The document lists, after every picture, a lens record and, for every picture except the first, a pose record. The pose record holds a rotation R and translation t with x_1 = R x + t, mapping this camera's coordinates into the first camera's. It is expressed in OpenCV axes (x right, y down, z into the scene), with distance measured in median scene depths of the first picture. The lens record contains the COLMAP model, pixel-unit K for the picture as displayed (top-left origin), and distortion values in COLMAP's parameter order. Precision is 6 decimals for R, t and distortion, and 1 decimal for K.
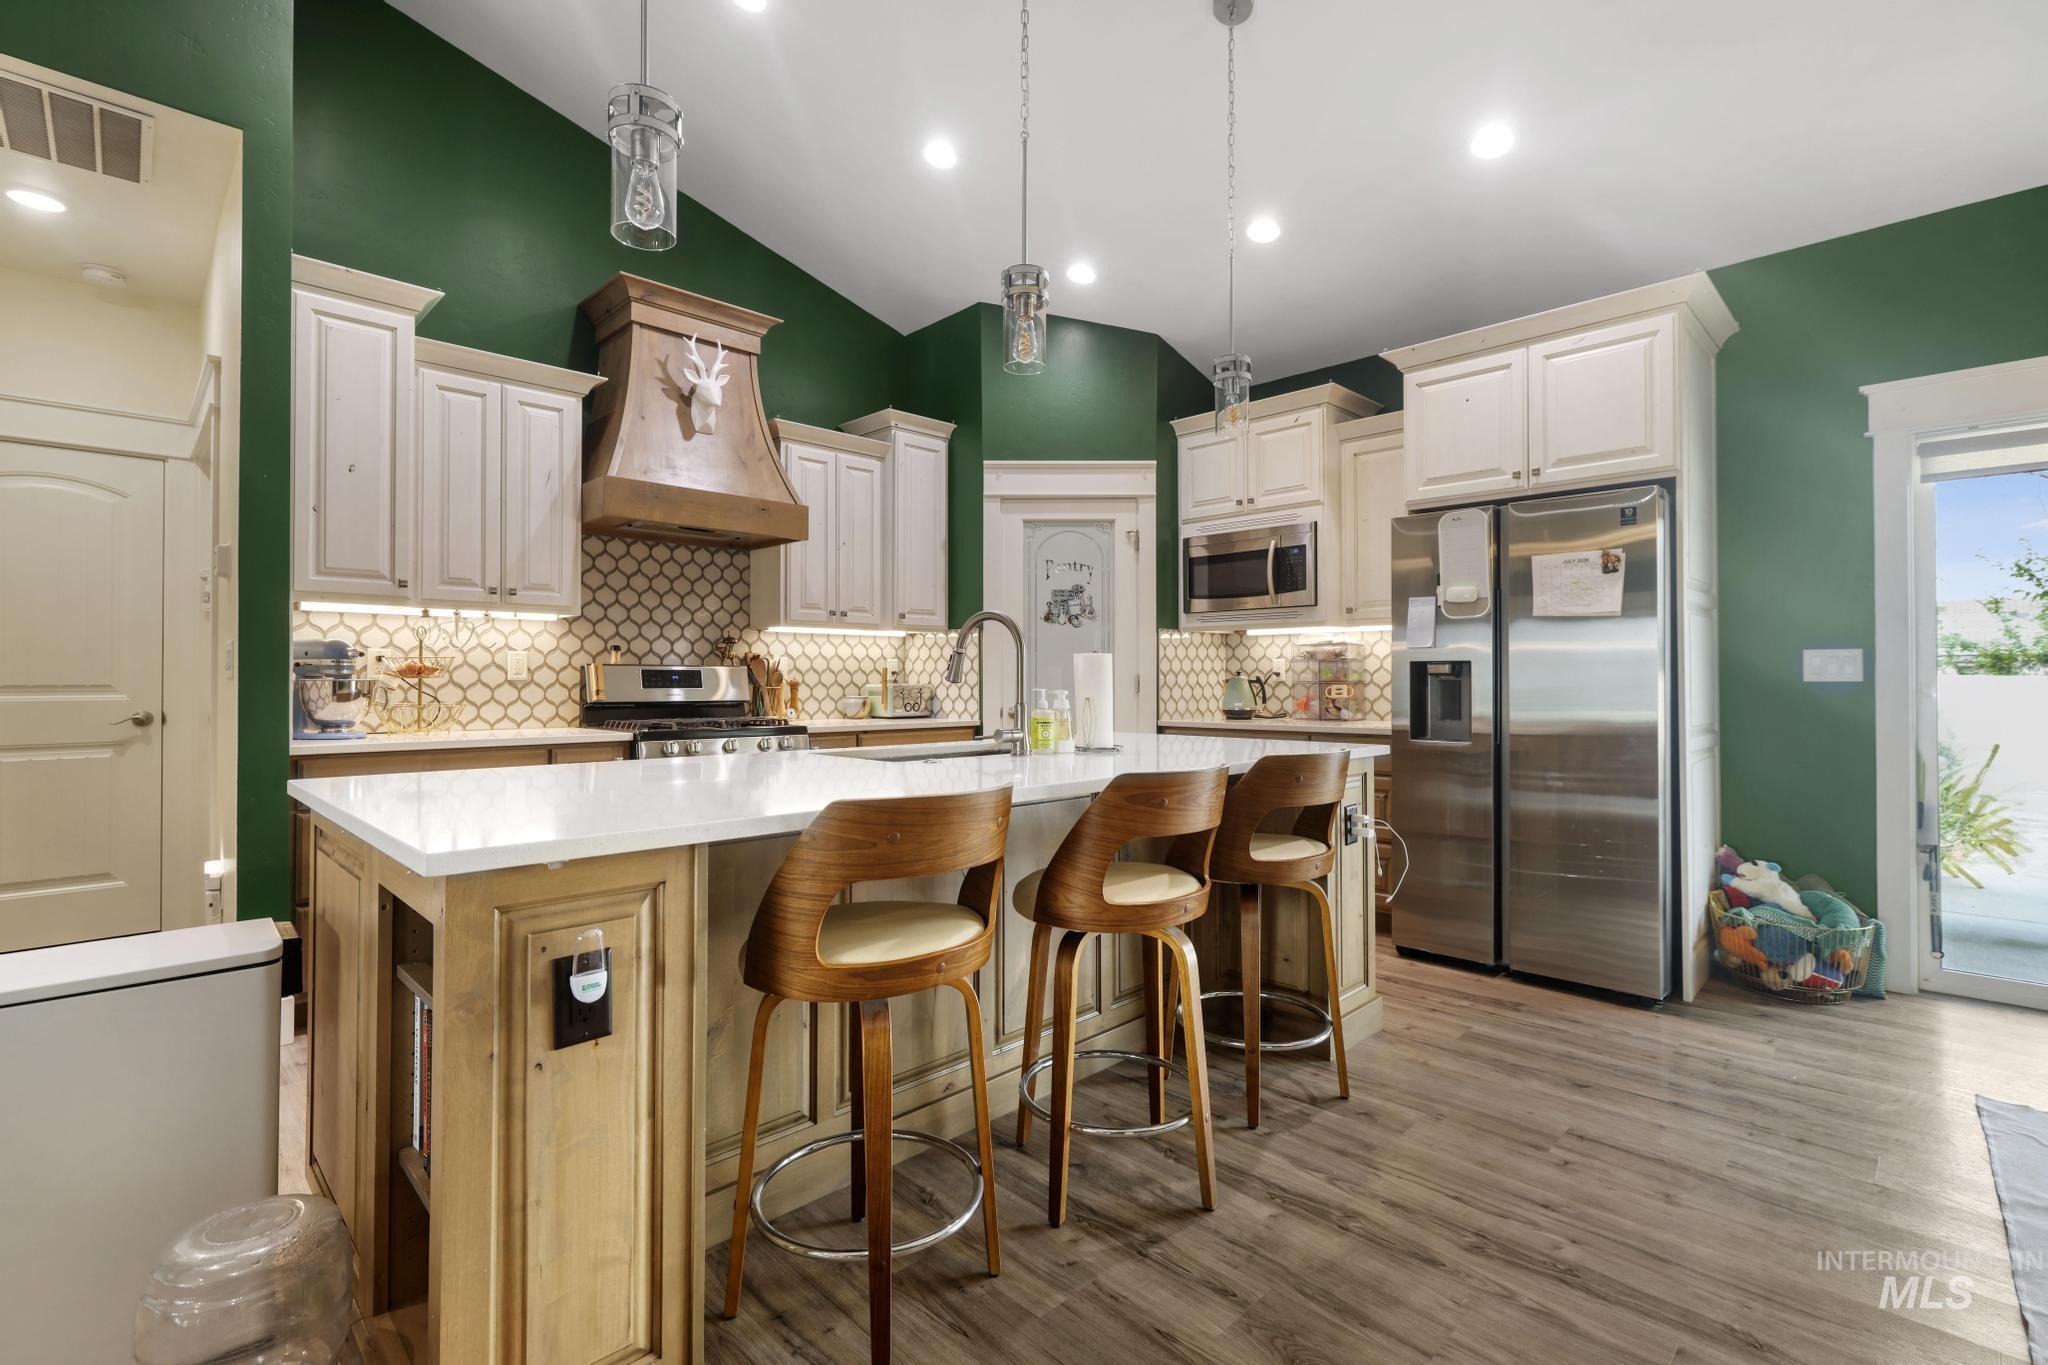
lens RADIAL K [[926.5, 0, 1020.5], [0, 926.5, 672.5], [0, 0, 1]] dist [0.003807, 0.000418]
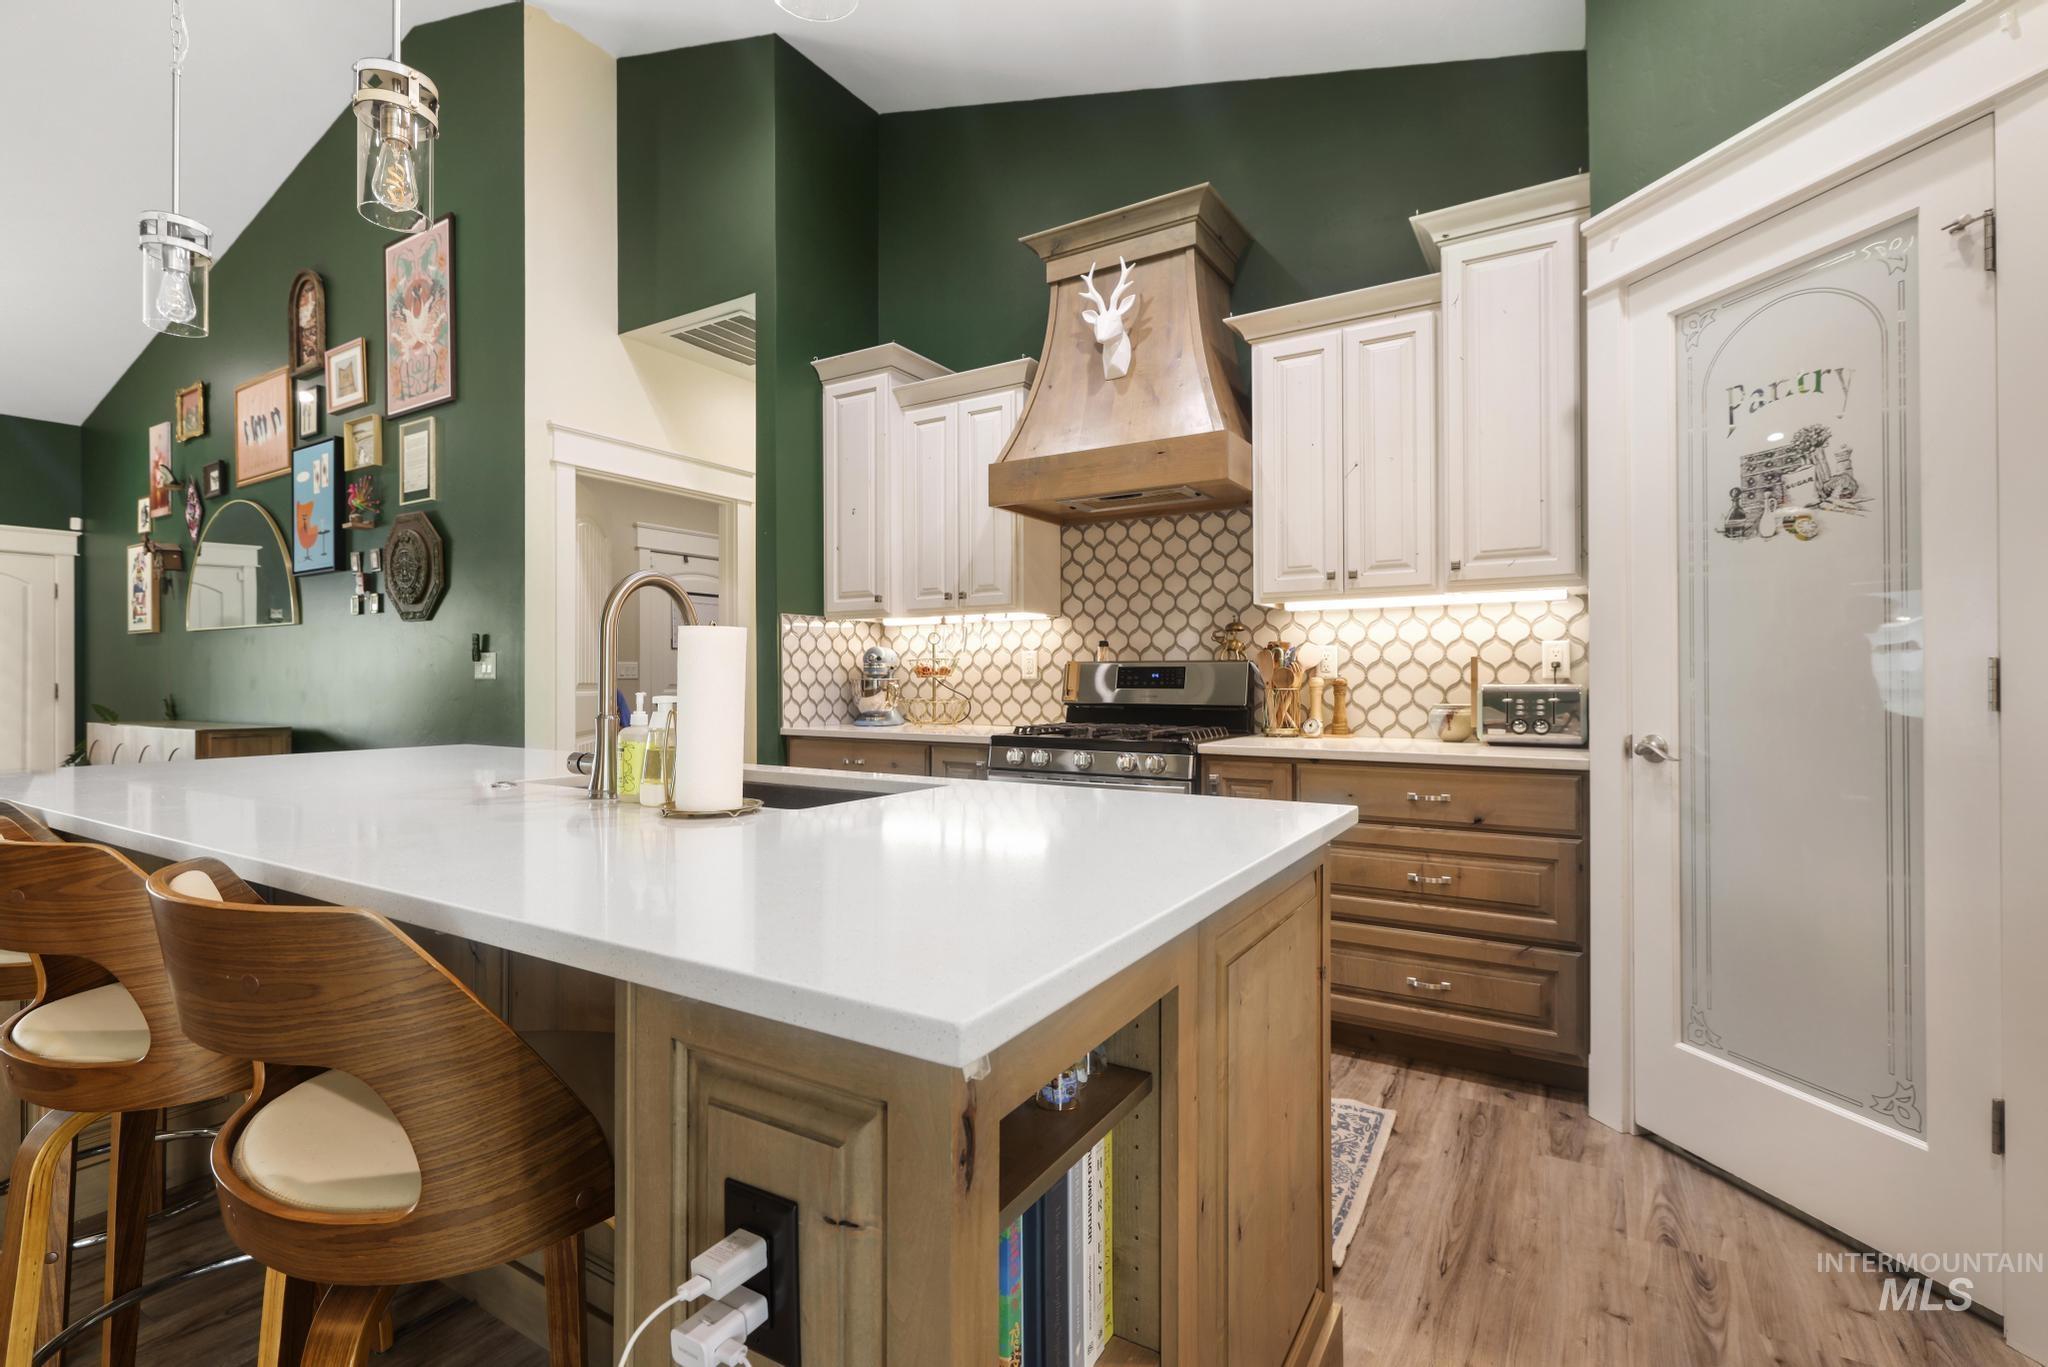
lens RADIAL K [[926.5, 0, 1018.3], [0, 926.5, 677.9], [0, 0, 1]] dist [0.003807, 0.000418]
pose [[0.231983, -0.001790, -0.972718, 0.440300], [0.009164, 0.999958, 0.000345, 0.006353], [0.972677, -0.008994, 0.231989, 0.727049]]
